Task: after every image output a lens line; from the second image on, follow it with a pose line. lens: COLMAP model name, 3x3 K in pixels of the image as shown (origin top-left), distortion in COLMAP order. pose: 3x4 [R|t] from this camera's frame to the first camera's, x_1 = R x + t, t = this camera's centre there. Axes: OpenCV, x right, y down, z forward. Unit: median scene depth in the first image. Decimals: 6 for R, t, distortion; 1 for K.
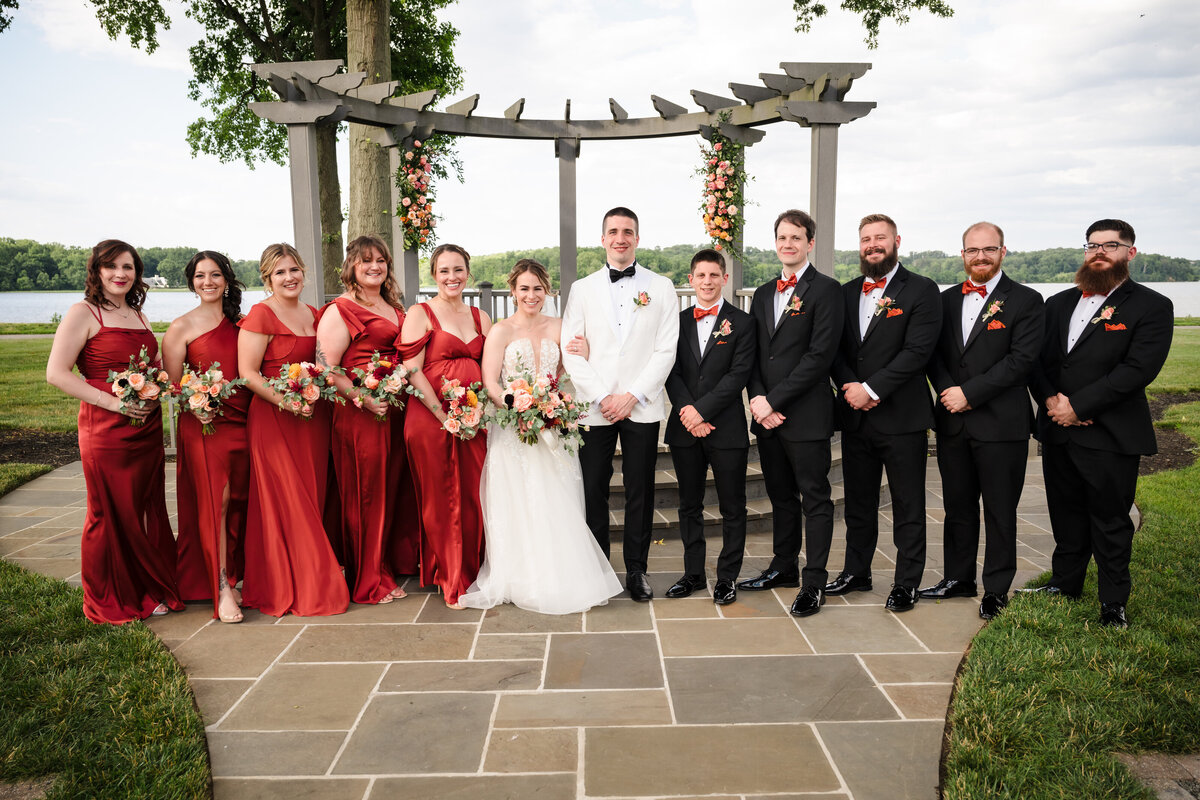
lens RADIAL K [[957.7, 0, 591.3], [0, 957.7, 400.7], [0, 0, 1]] dist [0.006829, -0.008401]
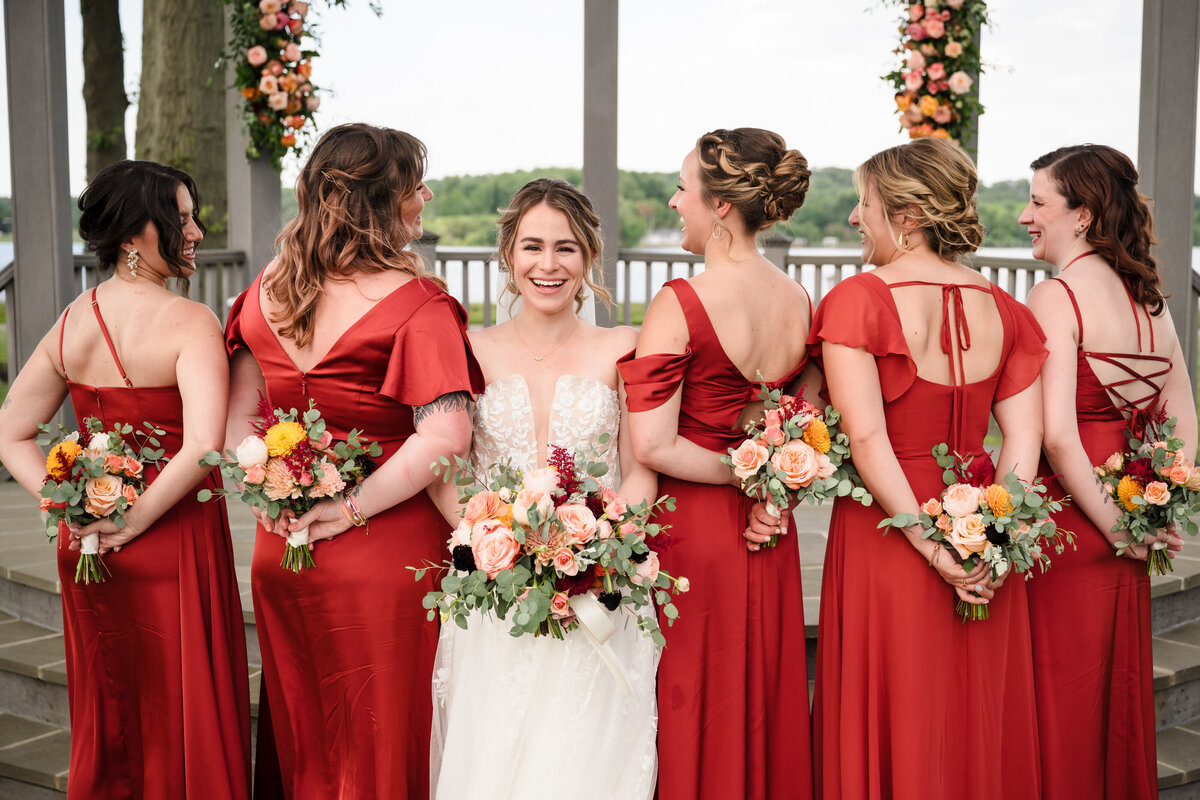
lens RADIAL K [[1795.1, 0, 605.6], [0, 1795.1, 396.7], [0, 0, 1]] dist [0.048433, 0.000000]
pose [[0.999911, 0.012590, 0.004507, -0.026008], [-0.012432, 0.999362, -0.033472, -0.015620], [-0.004925, 0.033413, 0.999429, 0.132856]]
